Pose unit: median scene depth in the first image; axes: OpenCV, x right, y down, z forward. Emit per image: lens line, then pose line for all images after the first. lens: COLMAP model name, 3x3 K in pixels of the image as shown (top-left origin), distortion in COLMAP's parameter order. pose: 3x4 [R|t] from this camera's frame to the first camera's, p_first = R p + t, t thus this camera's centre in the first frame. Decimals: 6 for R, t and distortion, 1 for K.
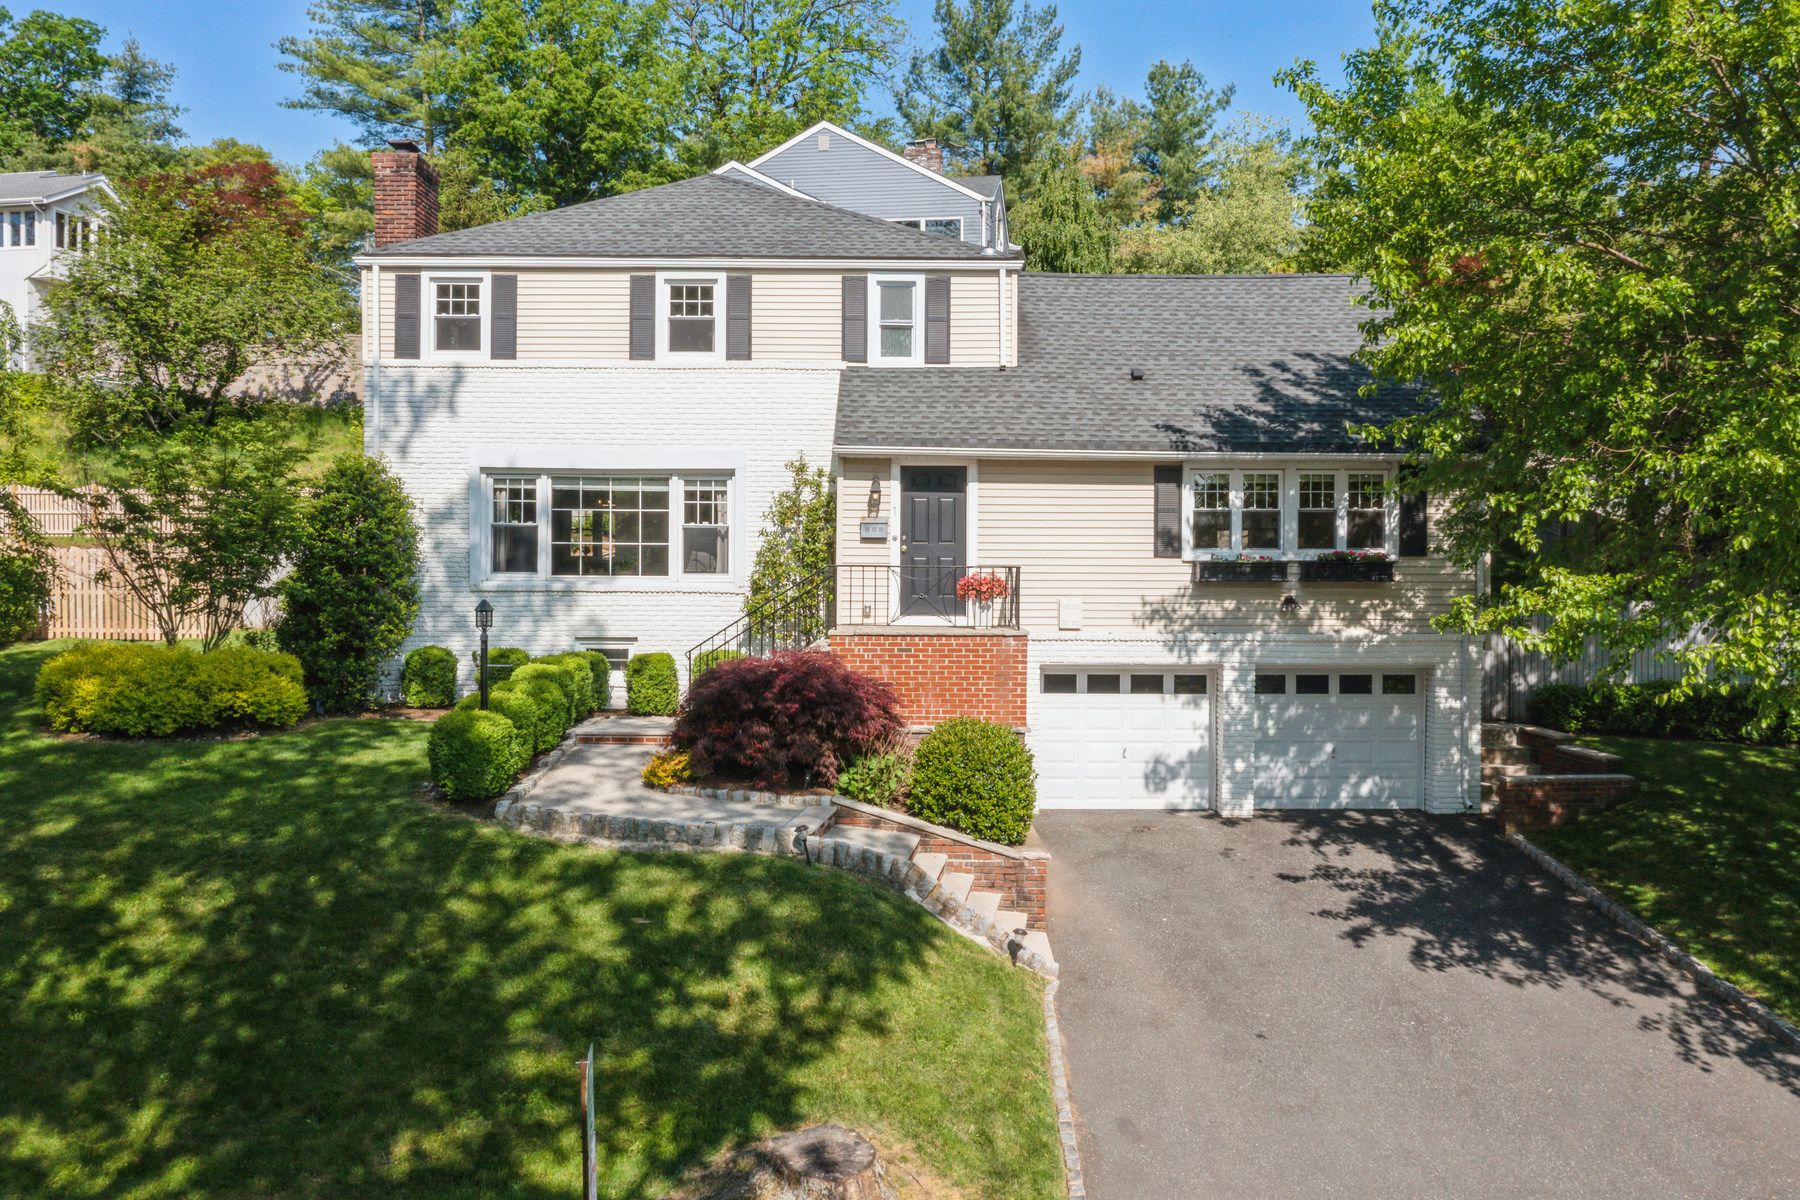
lens RADIAL K [[1459.7, 0, 900.0], [0, 1459.7, 600.0], [0, 0, 1]] dist [0.002046, -0.001028]
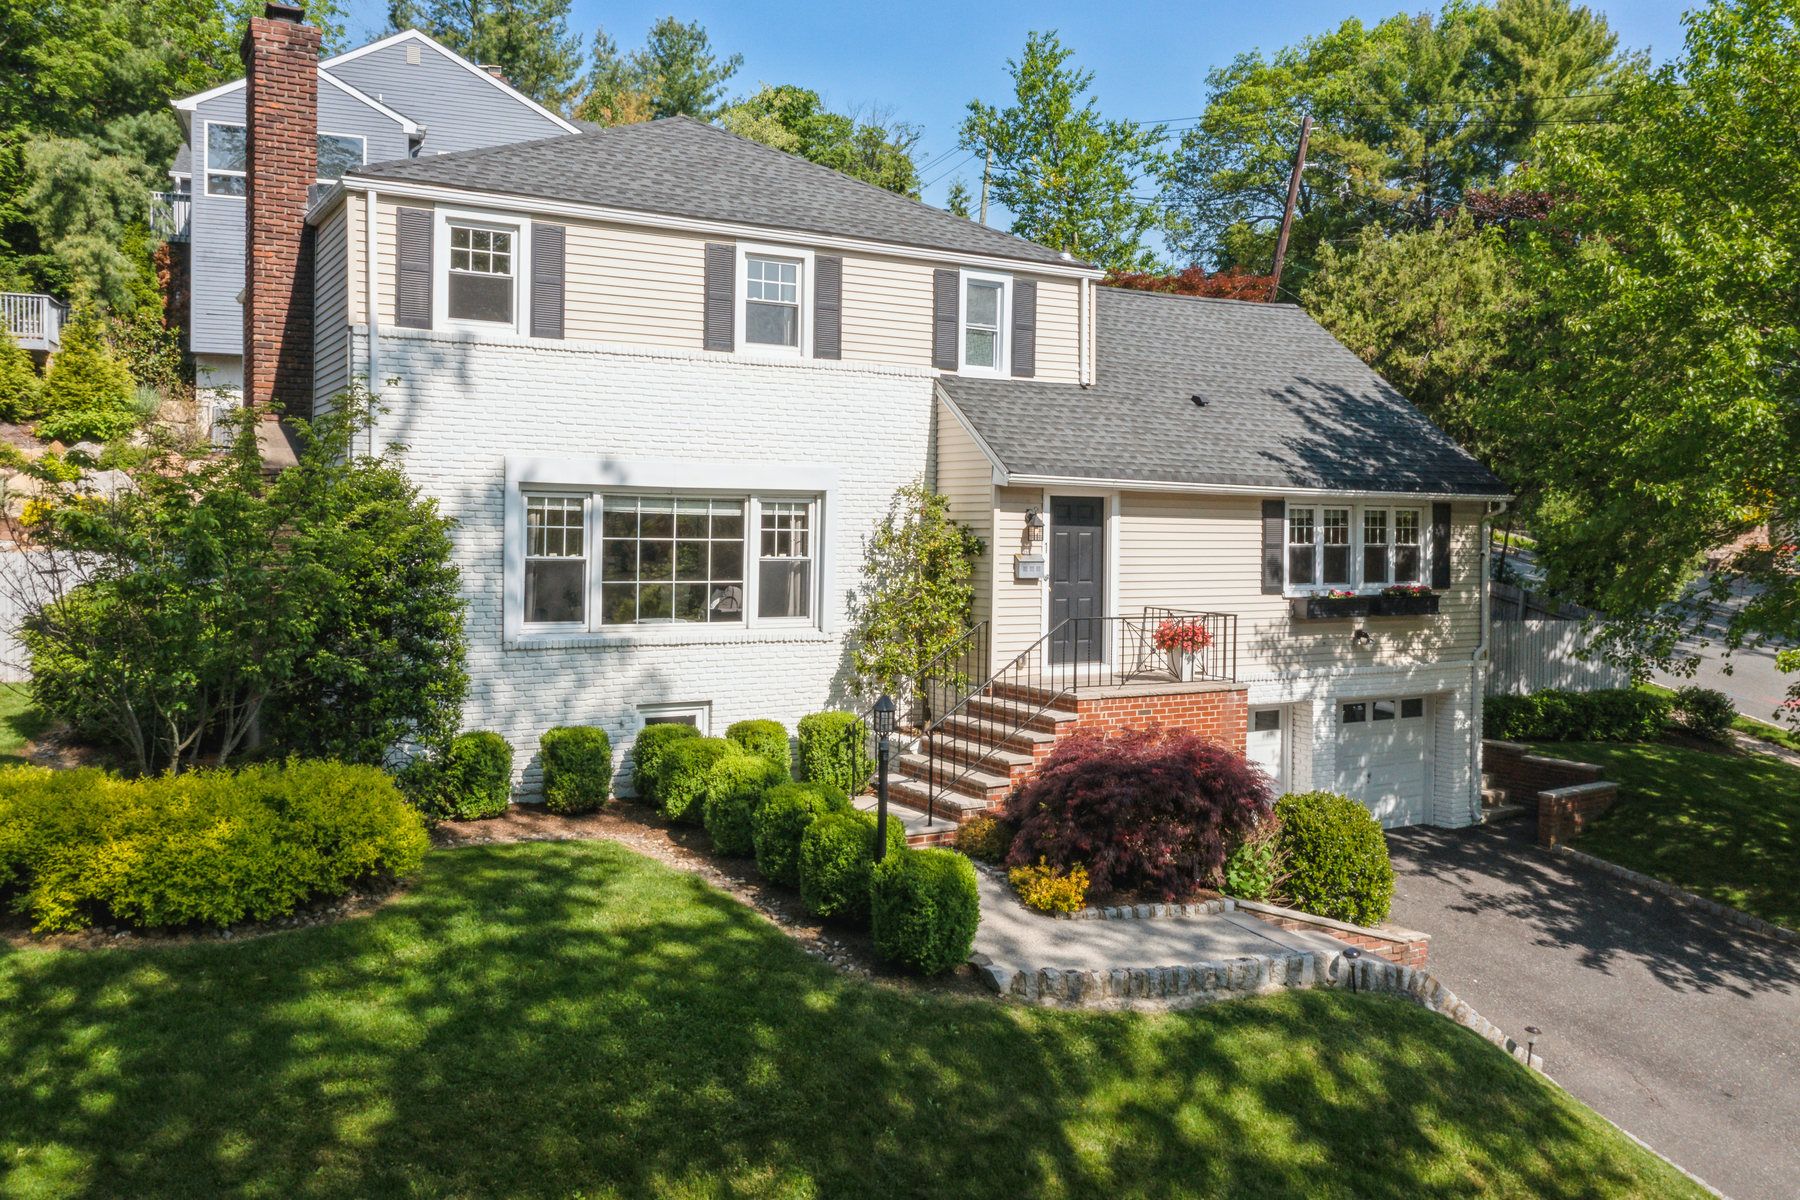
lens RADIAL K [[1456.8, 0, 900.0], [0, 1456.8, 572.0], [0, 0, 1]] dist [-0.008645, -0.000552]
pose [[0.861397, -0.011015, 0.507812, -0.495839], [0.002601, 0.999847, 0.017275, -0.057727], [-0.507925, -0.013560, 0.861294, 0.266196]]
